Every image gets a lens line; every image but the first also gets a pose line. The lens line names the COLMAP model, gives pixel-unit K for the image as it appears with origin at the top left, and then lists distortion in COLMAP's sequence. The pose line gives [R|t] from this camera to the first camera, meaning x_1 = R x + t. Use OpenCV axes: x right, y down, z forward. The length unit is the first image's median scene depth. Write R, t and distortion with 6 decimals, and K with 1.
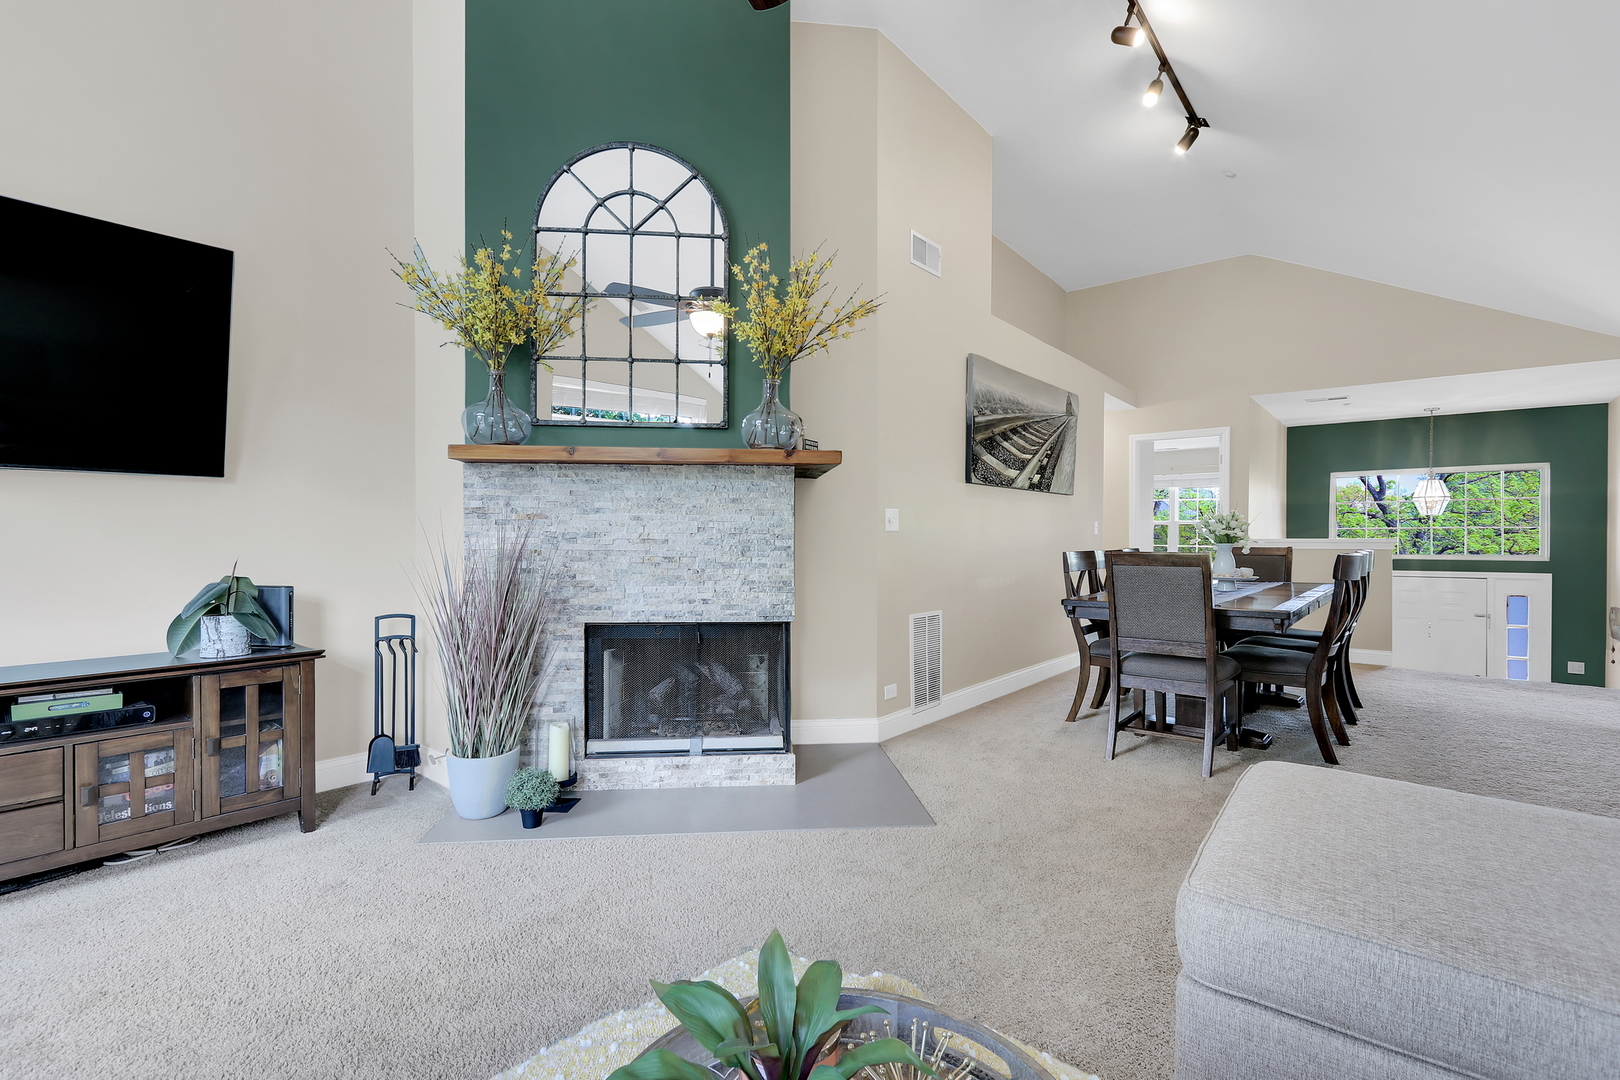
lens RADIAL K [[787.2, 0, 808.9], [0, 787.2, 539.7], [0, 0, 1]] dist [-0.015054, -0.000257]
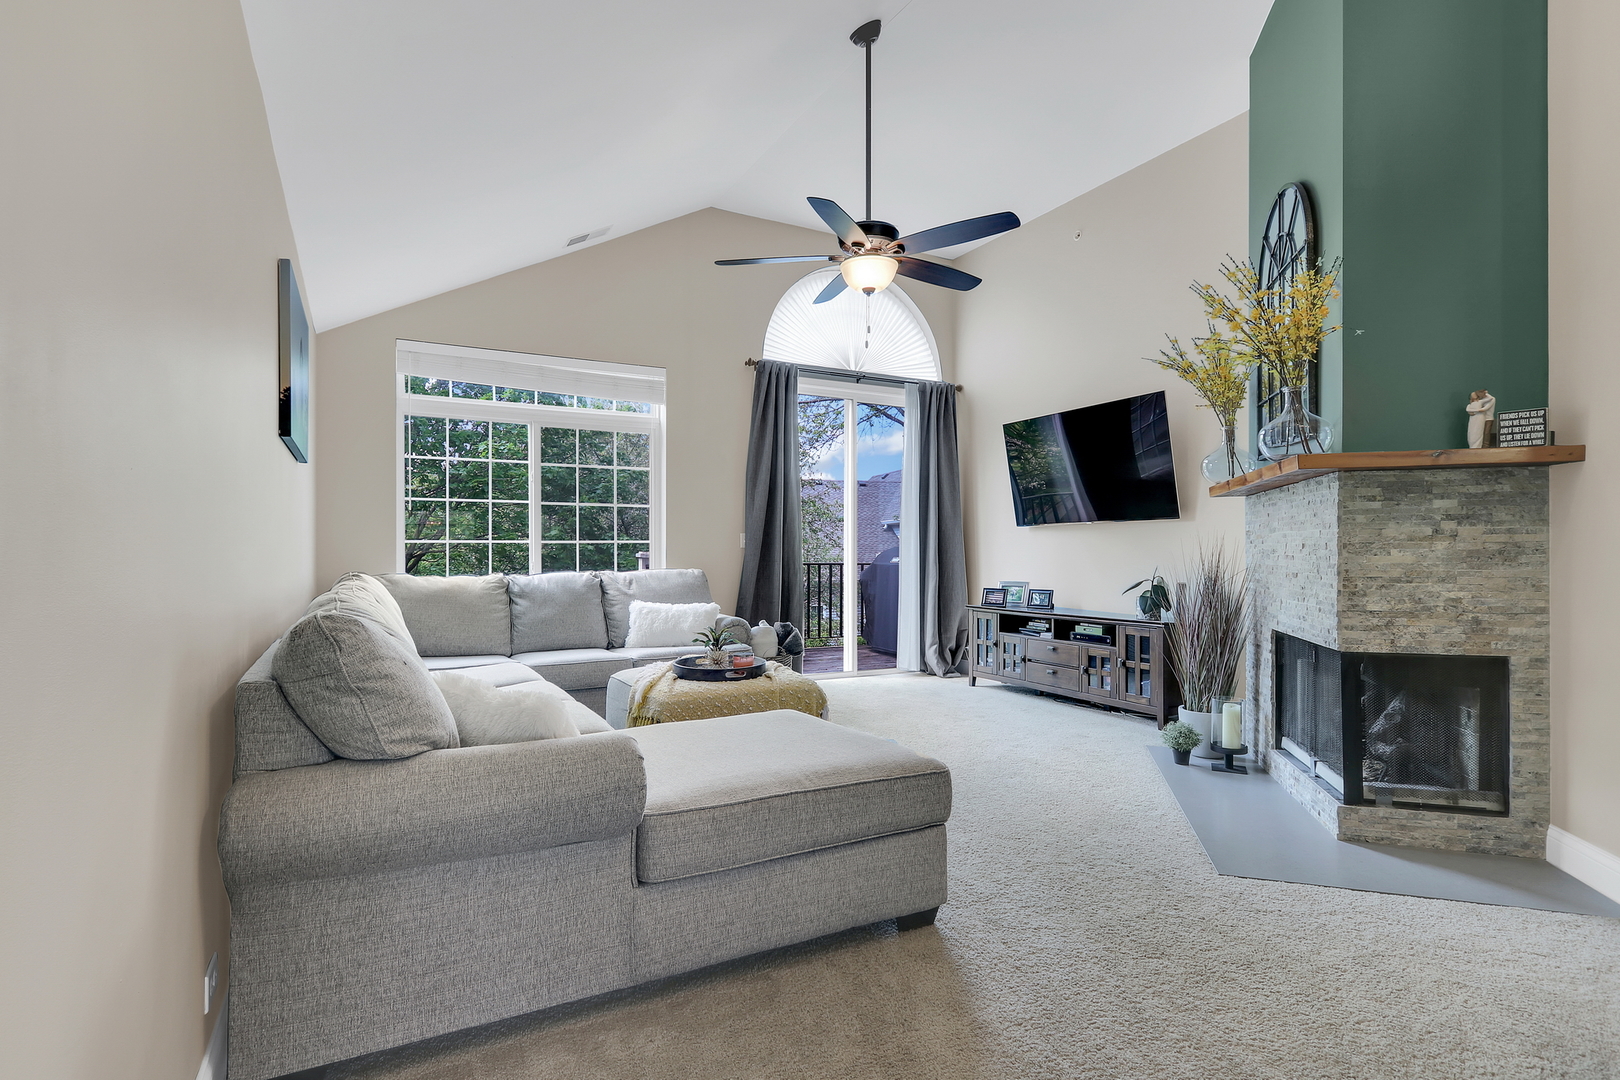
lens RADIAL K [[787.2, 0, 807.3], [0, 787.2, 547.0], [0, 0, 1]] dist [-0.015054, -0.000257]
pose [[-0.429466, -0.009228, -0.903036, 1.342674], [-0.008276, 0.999946, -0.006282, -0.007850], [0.903045, 0.004776, -0.429519, 1.110835]]
